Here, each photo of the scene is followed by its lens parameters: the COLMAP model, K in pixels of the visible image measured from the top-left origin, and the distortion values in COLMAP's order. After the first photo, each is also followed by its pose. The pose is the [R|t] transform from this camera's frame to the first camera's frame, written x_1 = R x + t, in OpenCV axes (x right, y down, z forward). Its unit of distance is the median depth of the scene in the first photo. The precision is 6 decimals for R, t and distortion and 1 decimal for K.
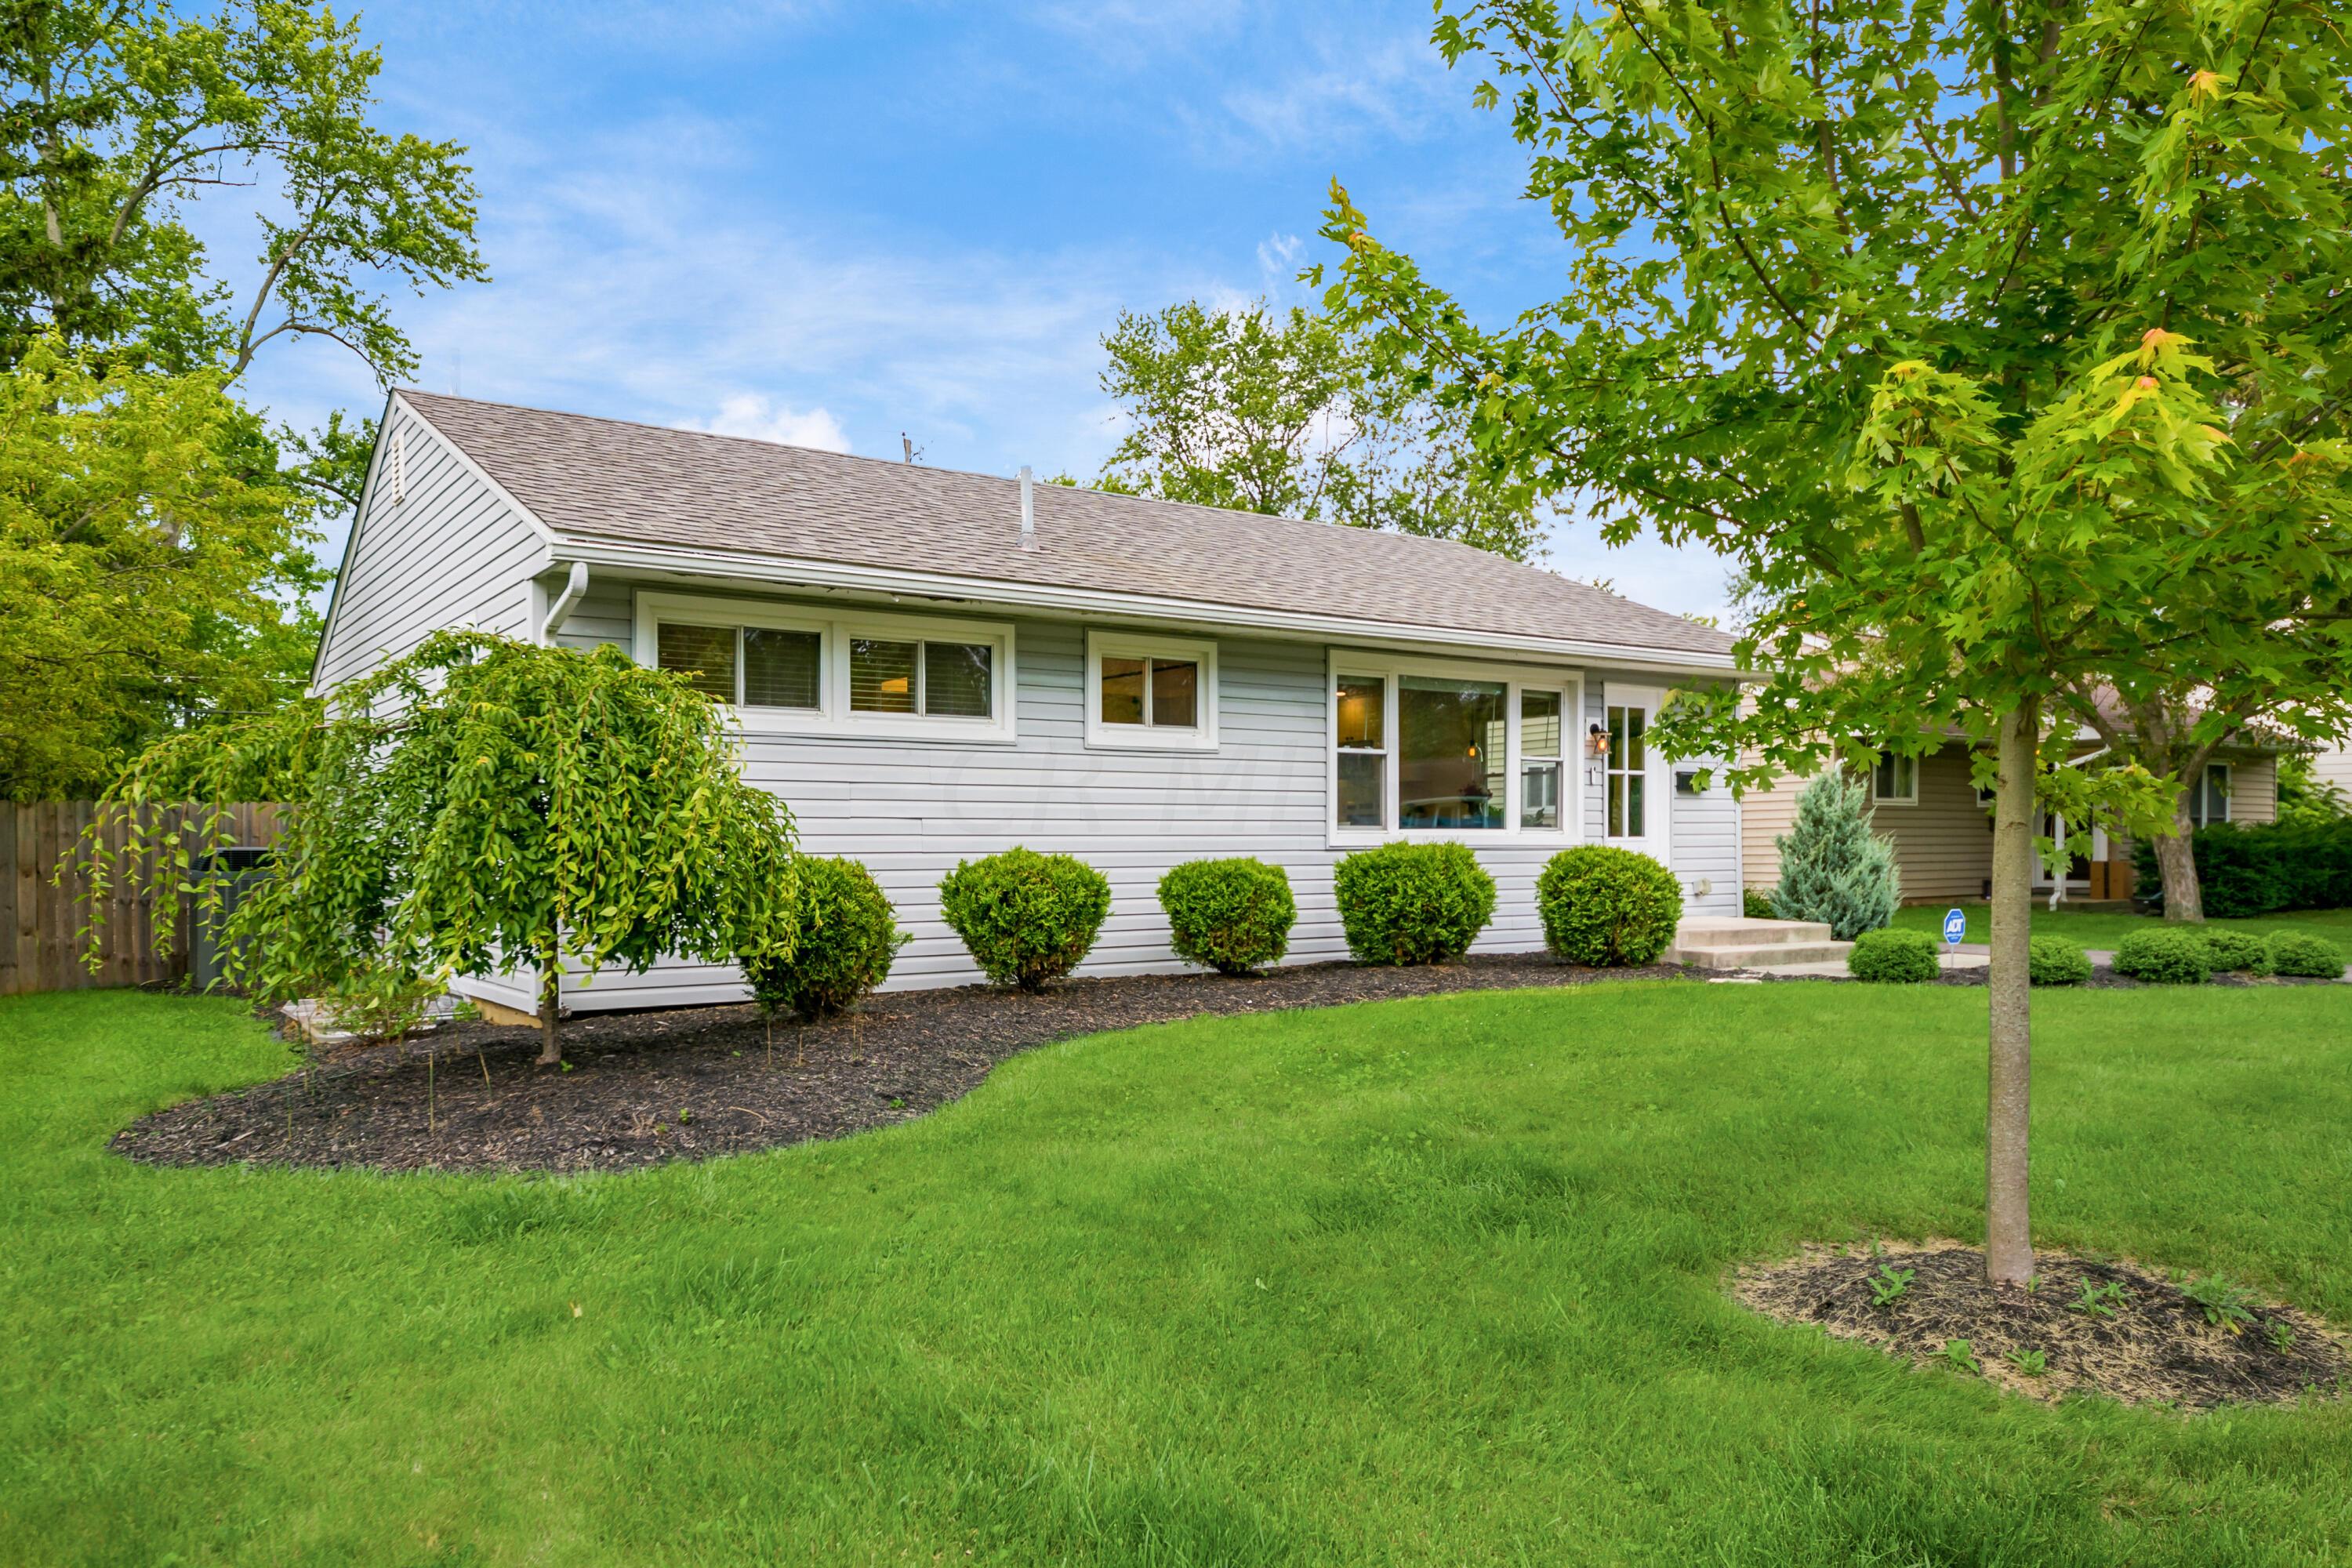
lens RADIAL K [[1612.5, 0, 1176.0], [0, 1612.5, 784.0], [0, 0, 1]] dist [-0.003975, -0.000222]
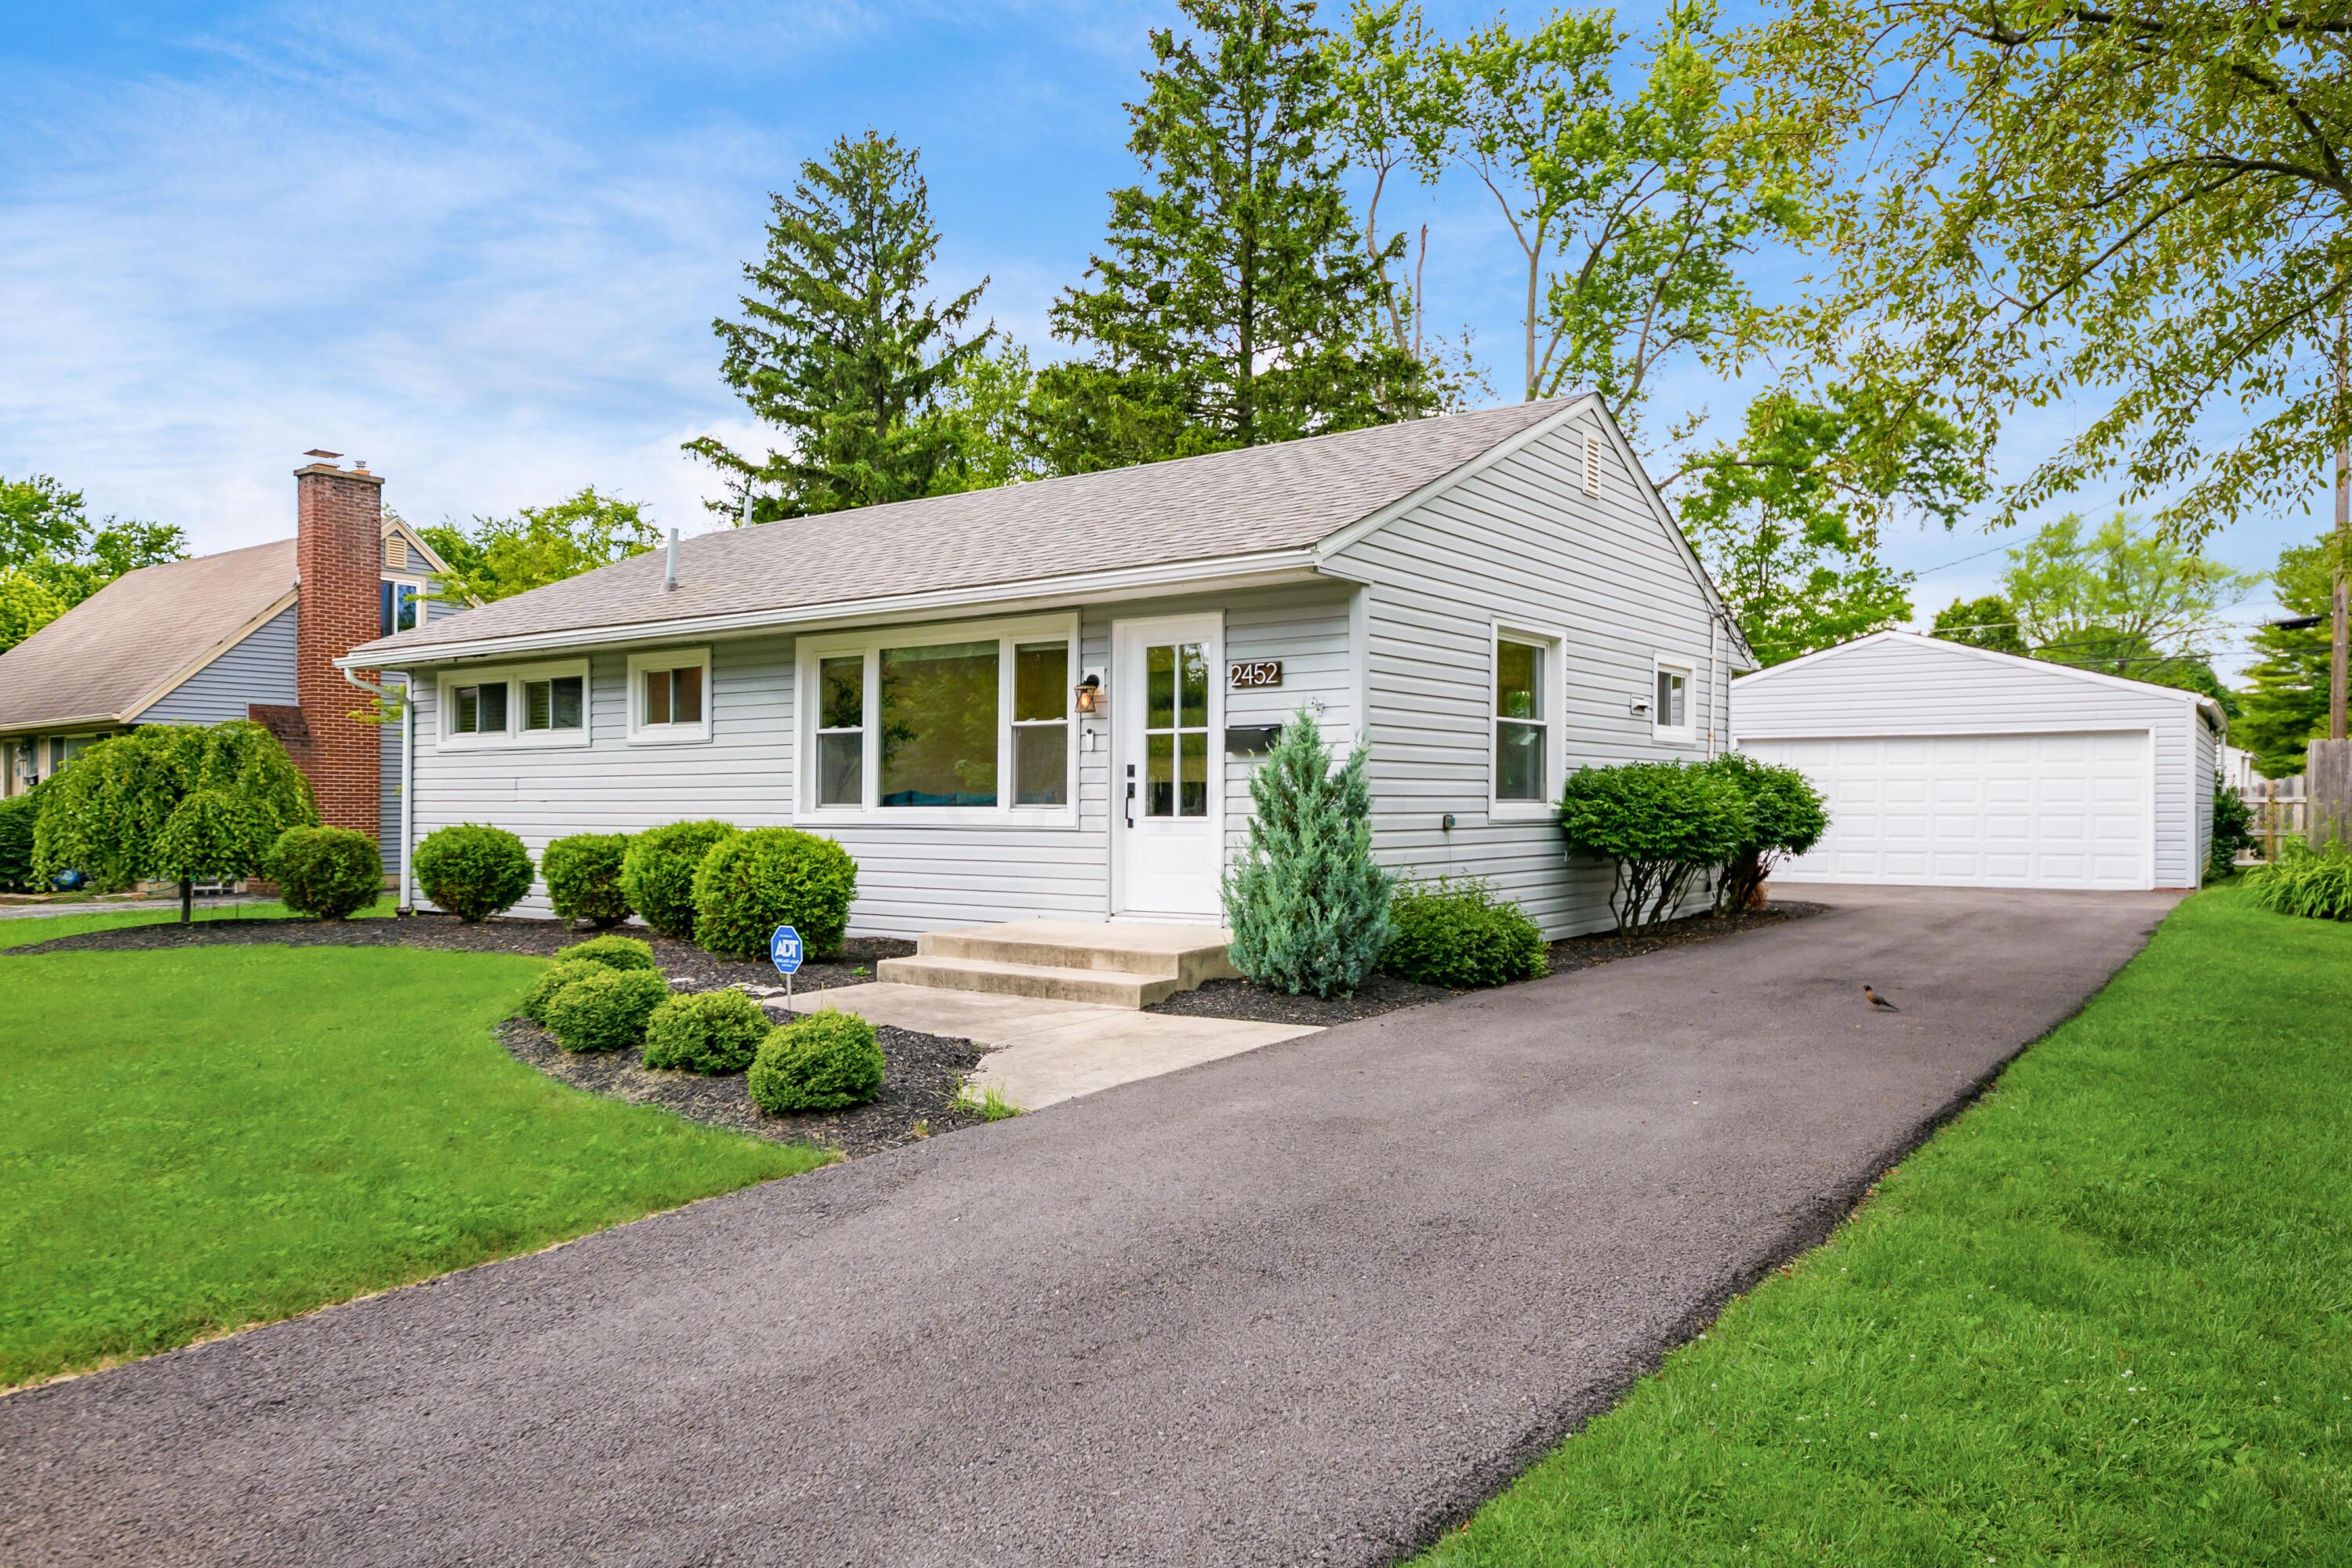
lens RADIAL K [[1623.0, 0, 1133.4], [0, 1623.0, 786.5], [0, 0, 1]] dist [0.038021, -0.000047]
pose [[0.303570, -0.008969, -0.952767, 1.267158], [0.033368, 0.999442, 0.001223, 0.021723], [0.952225, -0.032164, 0.303700, 0.954164]]
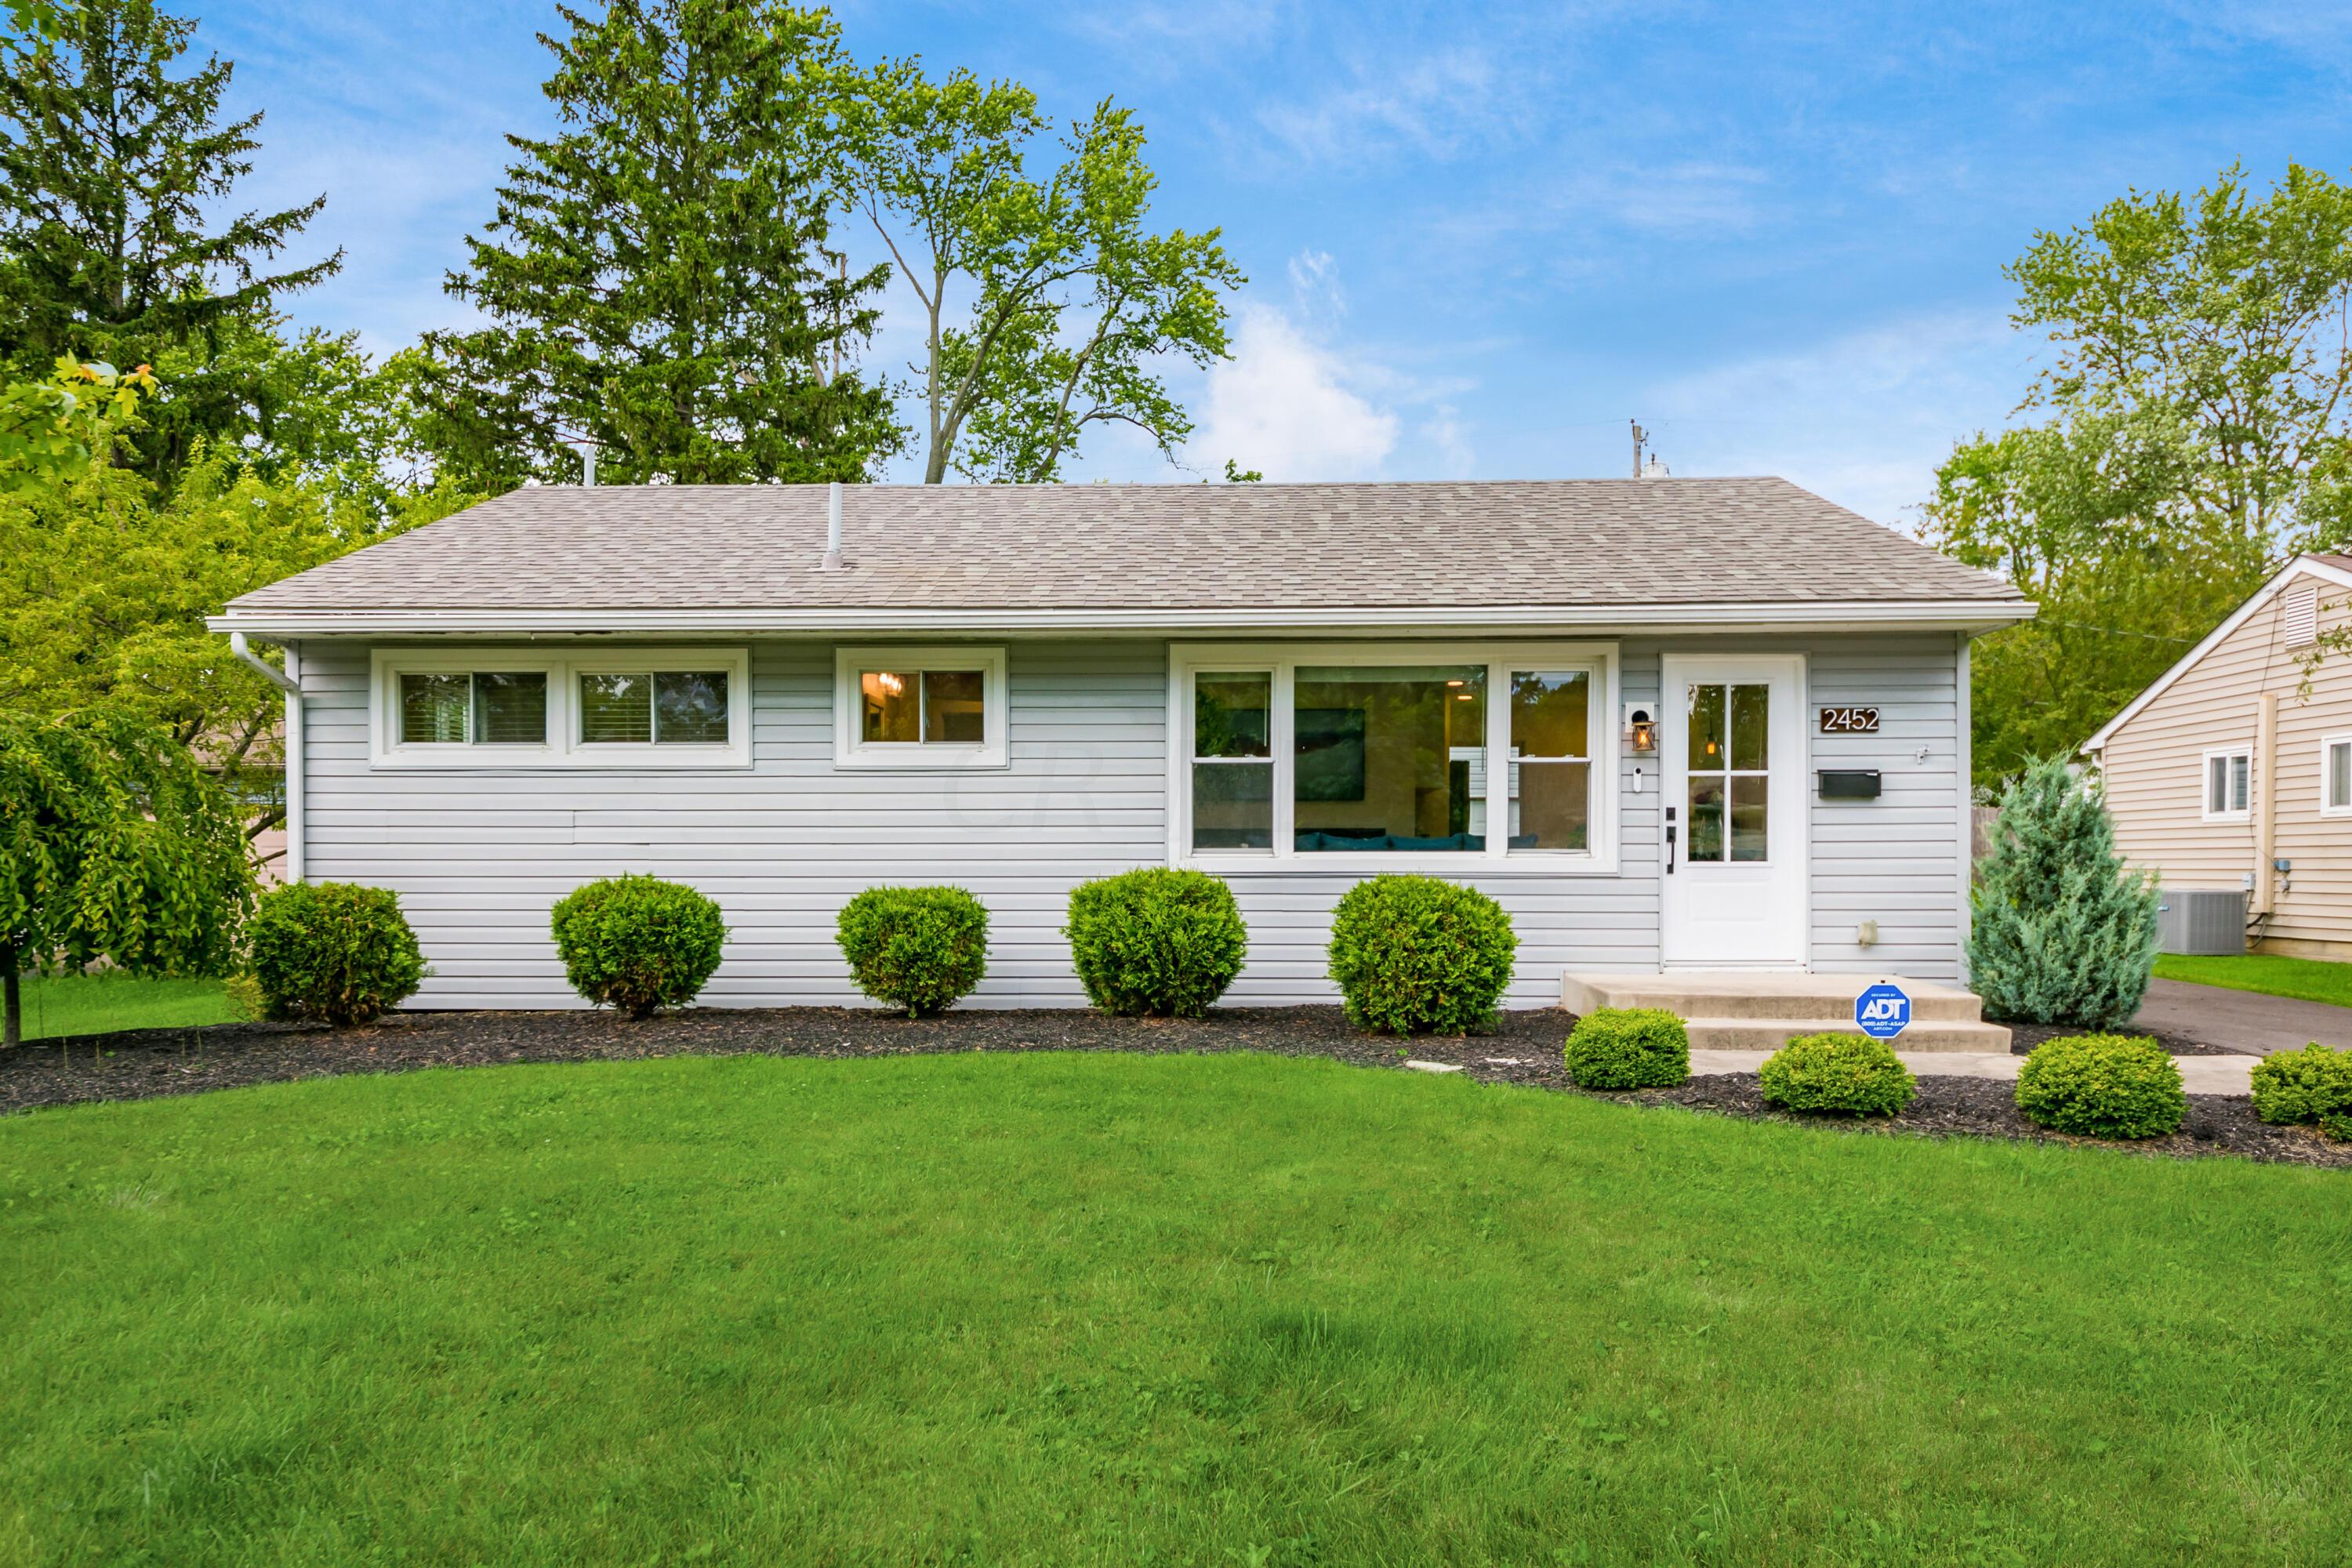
lens RADIAL K [[1589.4, 0, 1179.9], [0, 1589.4, 848.7], [0, 0, 1]] dist [0.067935, -0.106046]
pose [[0.796540, -0.000555, -0.604585, 0.661112], [0.019458, 0.999505, 0.024719, 0.005180], [0.604272, -0.031453, 0.796157, 0.349766]]
